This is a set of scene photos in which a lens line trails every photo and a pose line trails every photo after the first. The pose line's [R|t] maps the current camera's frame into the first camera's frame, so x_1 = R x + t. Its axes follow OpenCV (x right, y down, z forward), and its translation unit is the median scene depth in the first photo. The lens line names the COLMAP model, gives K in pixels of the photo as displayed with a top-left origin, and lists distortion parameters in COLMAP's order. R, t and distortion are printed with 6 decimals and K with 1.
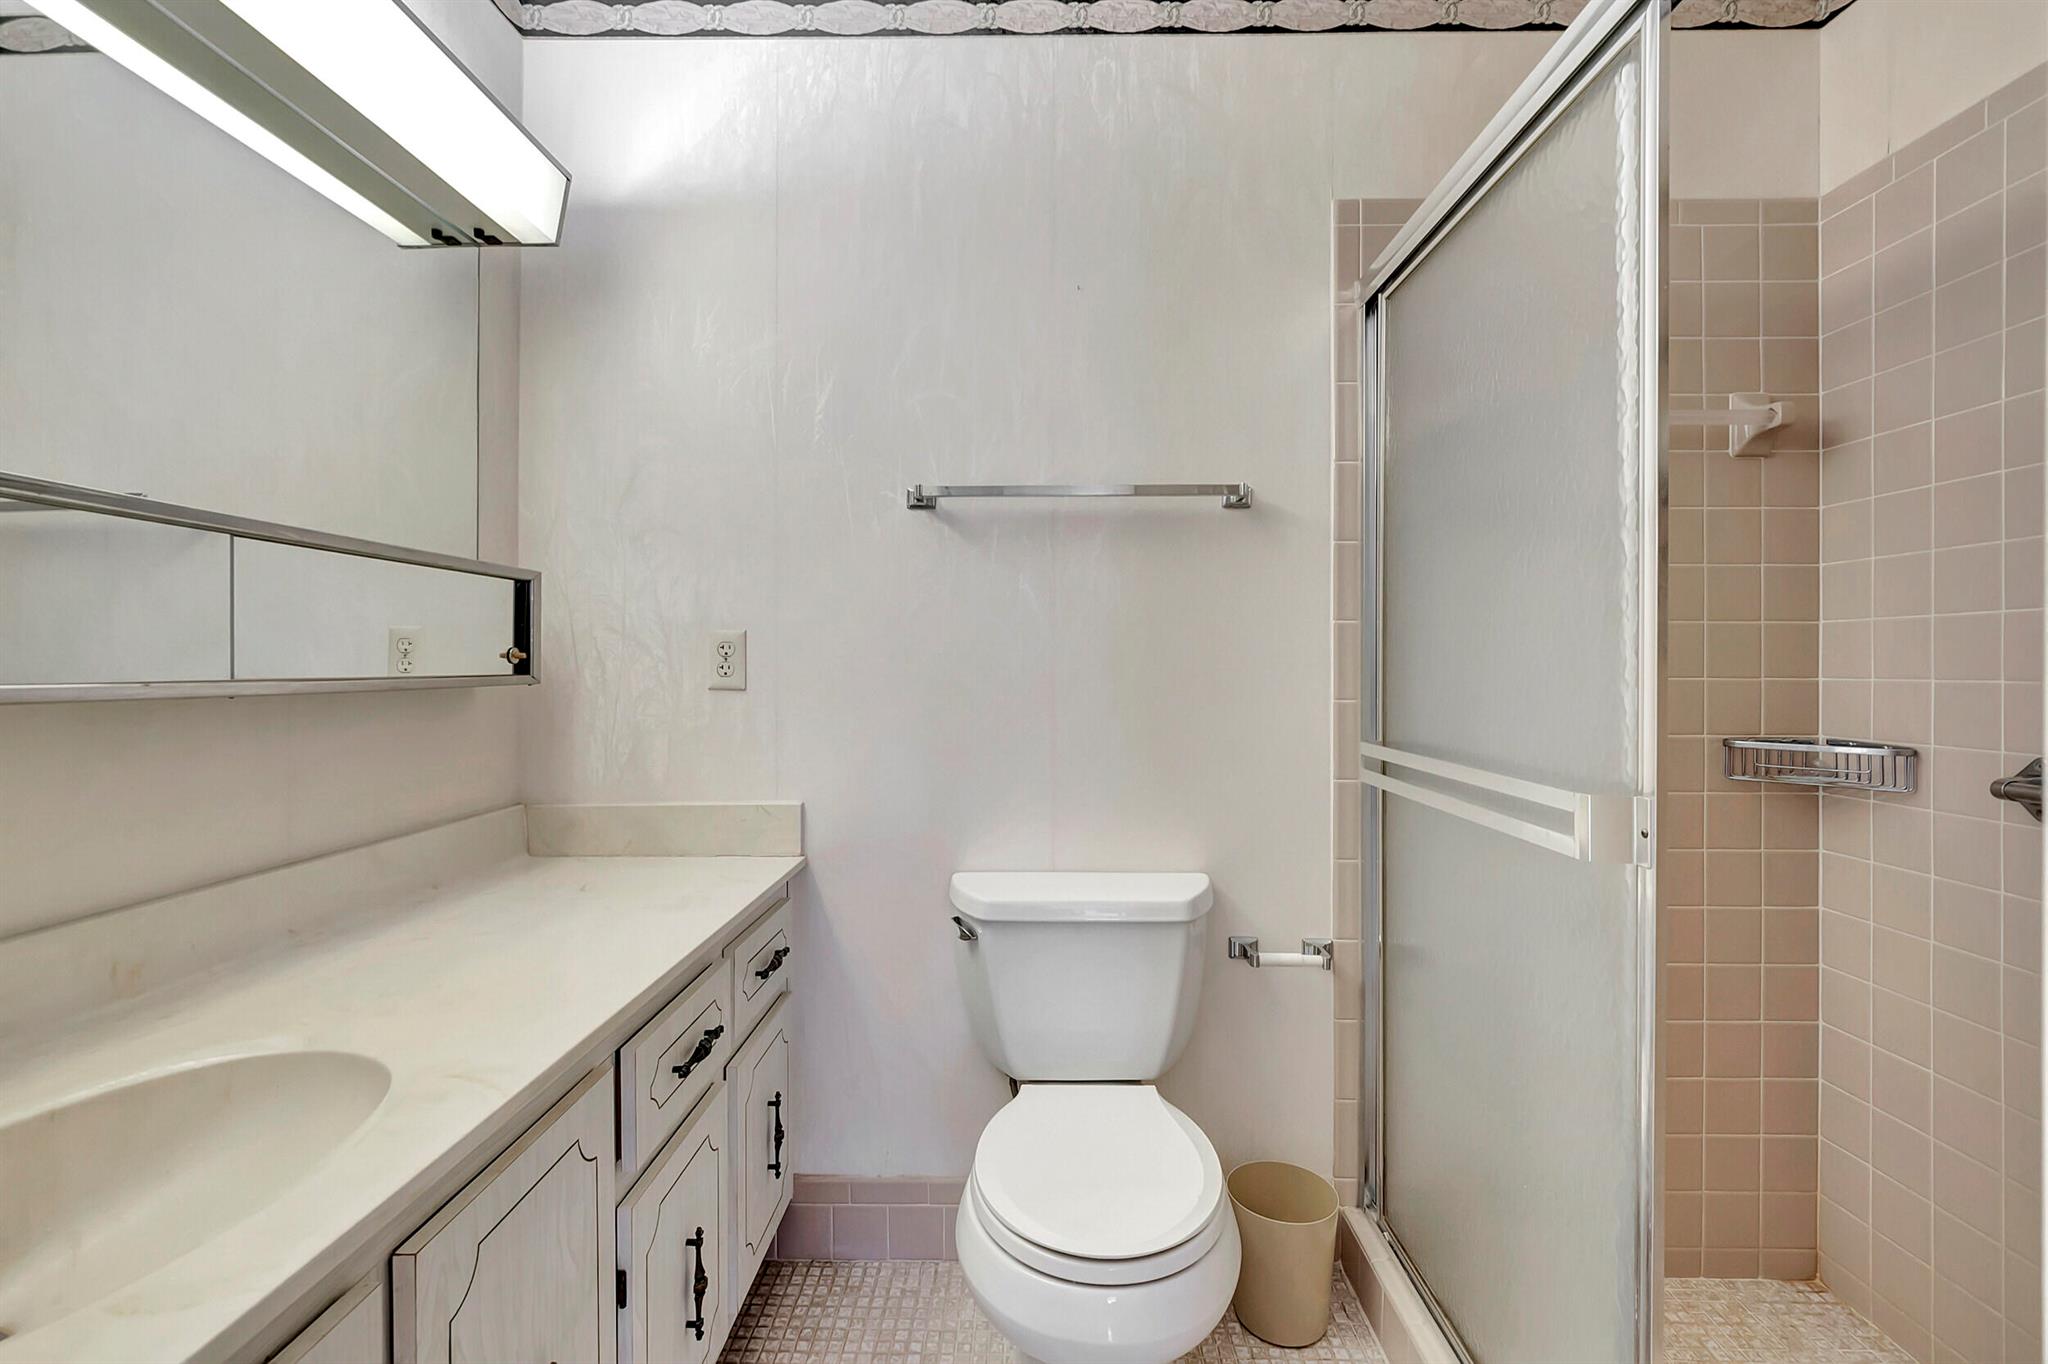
lens RADIAL K [[904.8, 0, 1016.0], [0, 904.8, 674.4], [0, 0, 1]] dist [-0.001058, -0.000062]
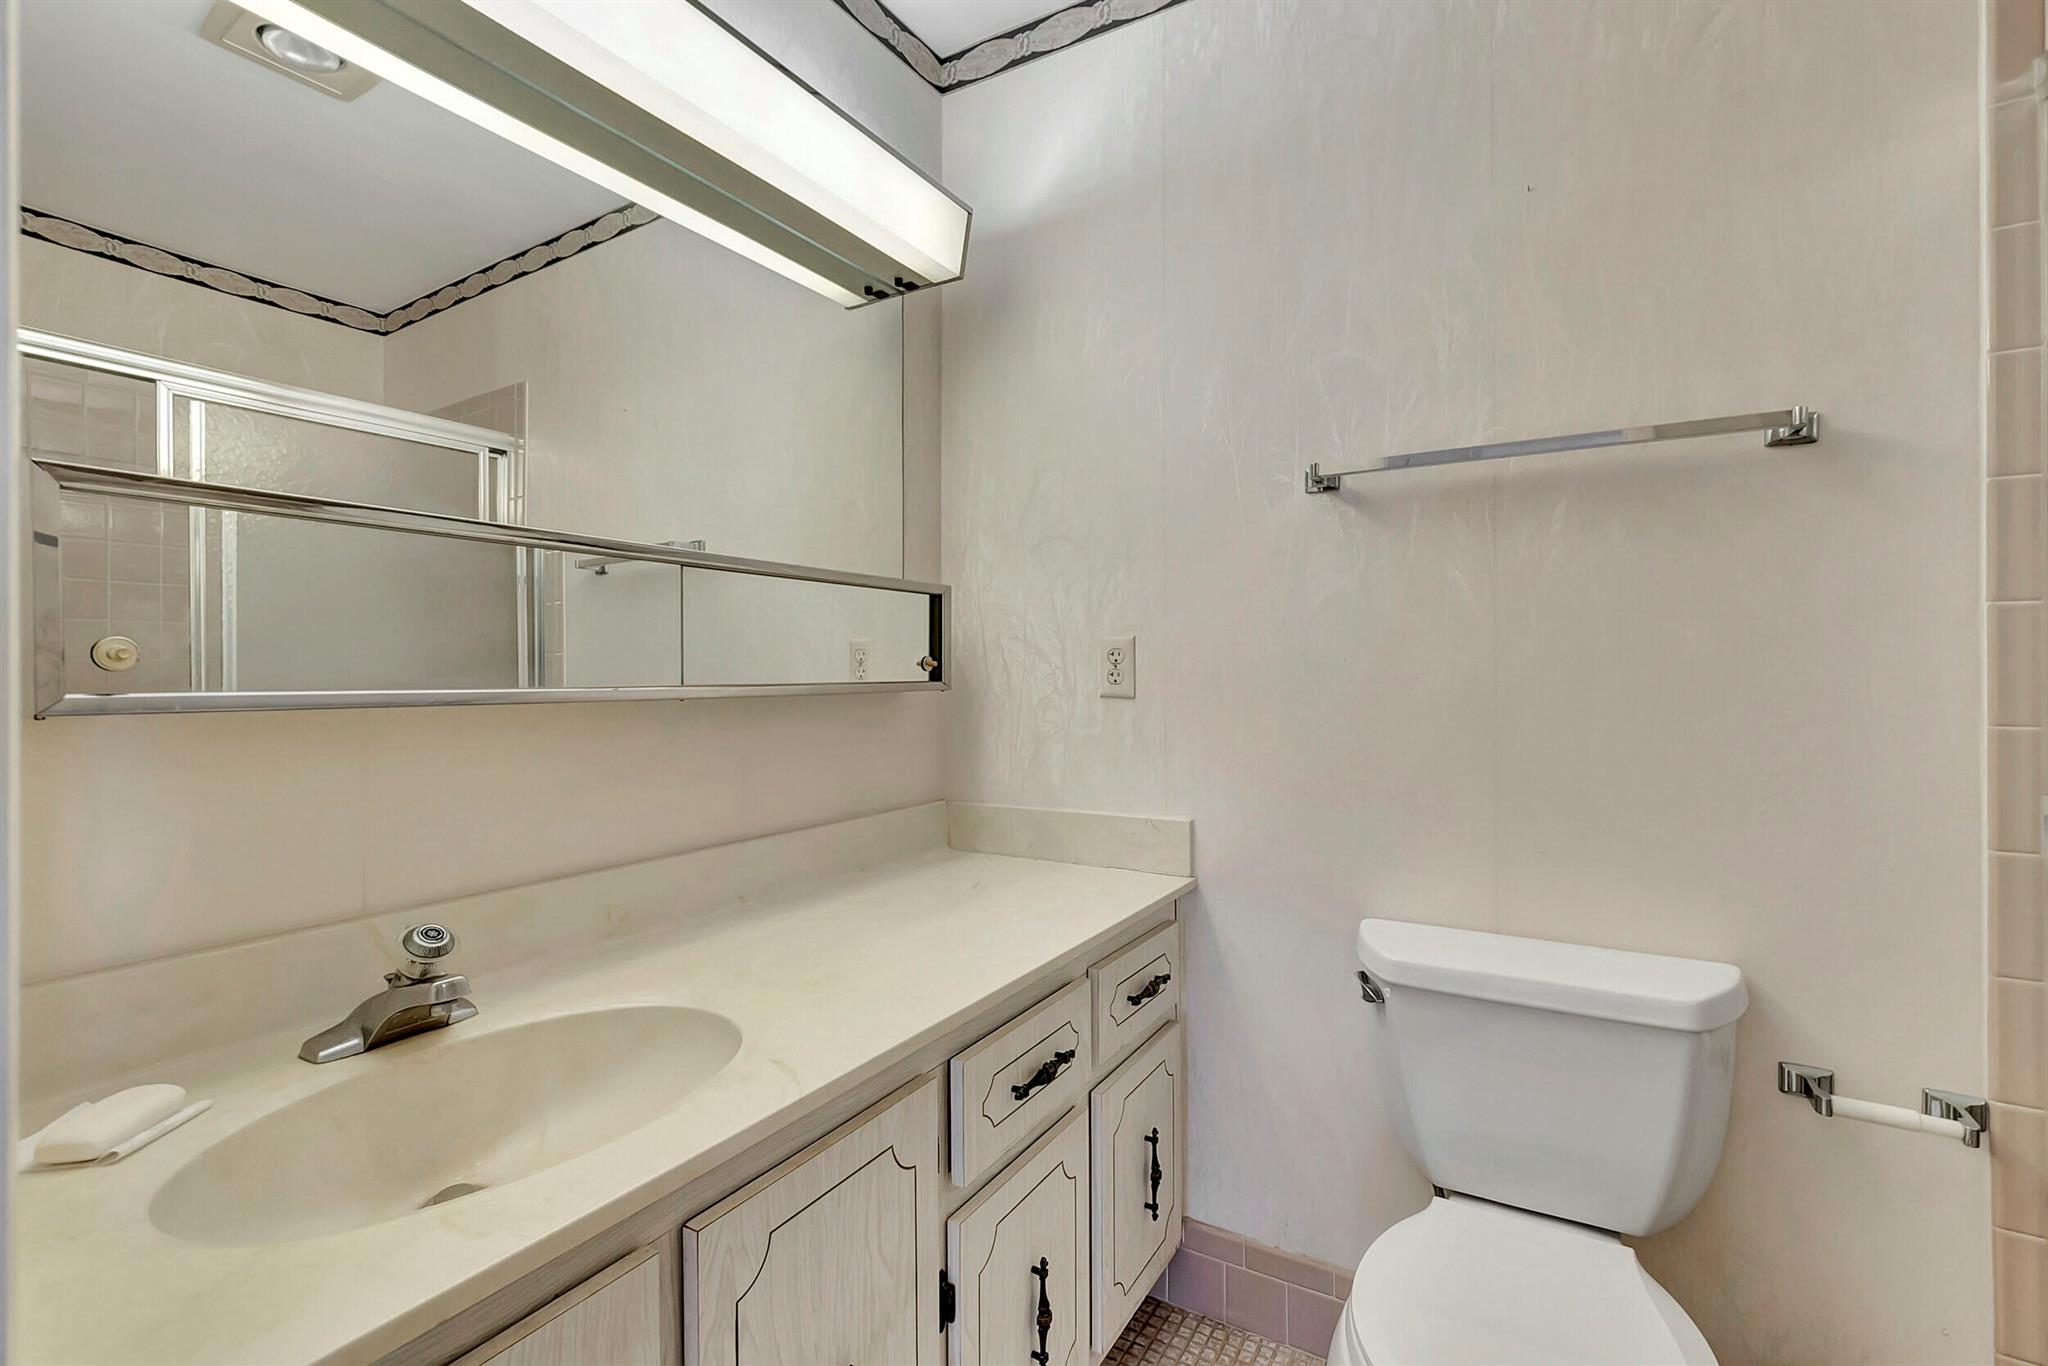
lens RADIAL K [[904.8, 0, 1016.0], [0, 904.8, 675.4], [0, 0, 1]] dist [-0.001058, -0.000062]
pose [[0.868079, -0.000092, -0.496425, 0.074669], [-0.003076, 0.999980, -0.005564, -0.001258], [0.496416, 0.006357, 0.868062, 0.108743]]
